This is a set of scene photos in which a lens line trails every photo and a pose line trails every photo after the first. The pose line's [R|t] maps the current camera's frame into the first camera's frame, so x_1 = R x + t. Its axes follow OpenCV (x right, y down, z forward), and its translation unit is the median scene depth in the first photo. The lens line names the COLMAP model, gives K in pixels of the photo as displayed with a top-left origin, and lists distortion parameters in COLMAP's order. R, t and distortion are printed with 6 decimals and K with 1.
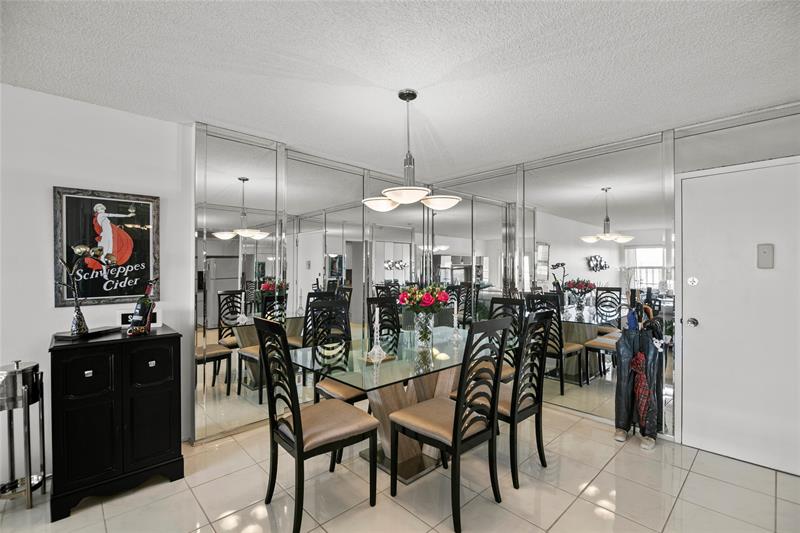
lens RADIAL K [[357.1, 0, 400.0], [0, 357.1, 266.5], [0, 0, 1]] dist [-0.000547, -0.000128]
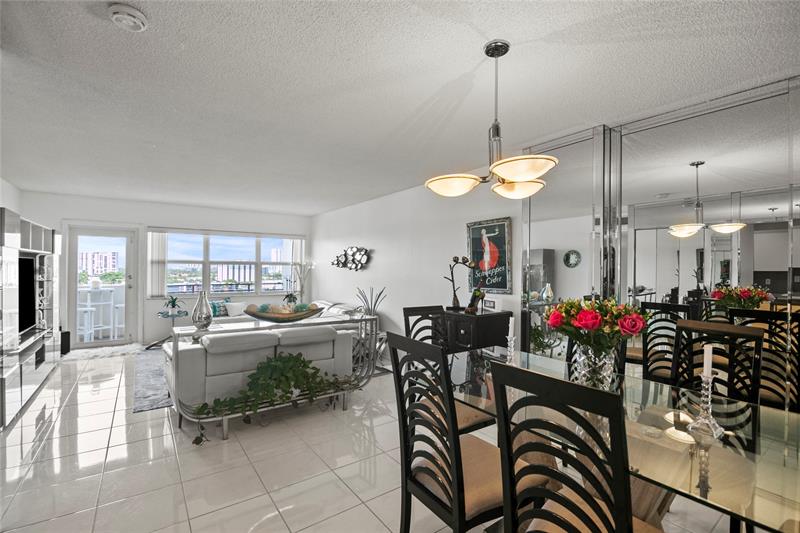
lens RADIAL K [[357.1, 0, 400.0], [0, 357.1, 266.5], [0, 0, 1]] dist [-0.000547, -0.000128]
pose [[-0.125921, -0.010912, -0.991980, 0.767699], [-0.006321, 0.999928, -0.010197, 0.008786], [0.992020, 0.004986, -0.125981, 0.827841]]
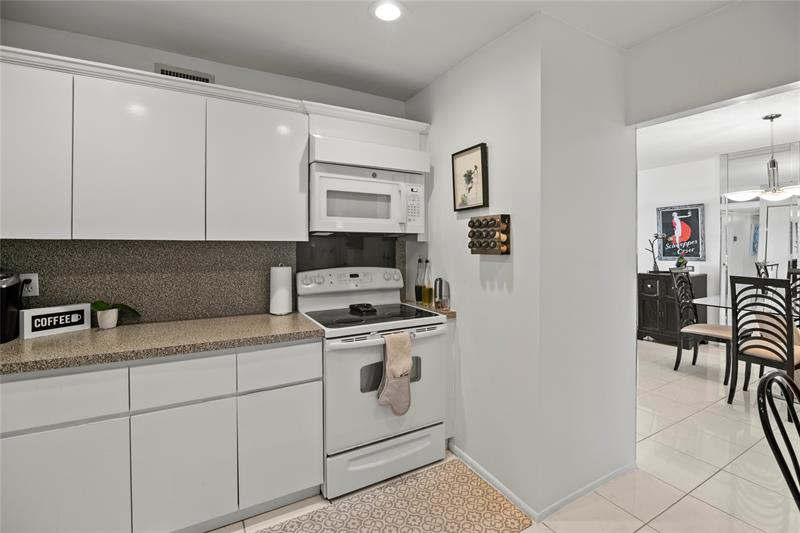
lens RADIAL K [[364.8, 0, 397.8], [0, 364.8, 244.1], [0, 0, 1]] dist [0.002264, -0.000320]
pose [[-0.245857, 0.000642, -0.969306, 1.614844], [0.000944, 0.999999, 0.000423, 0.008223], [0.969306, -0.000811, -0.245857, -0.044015]]
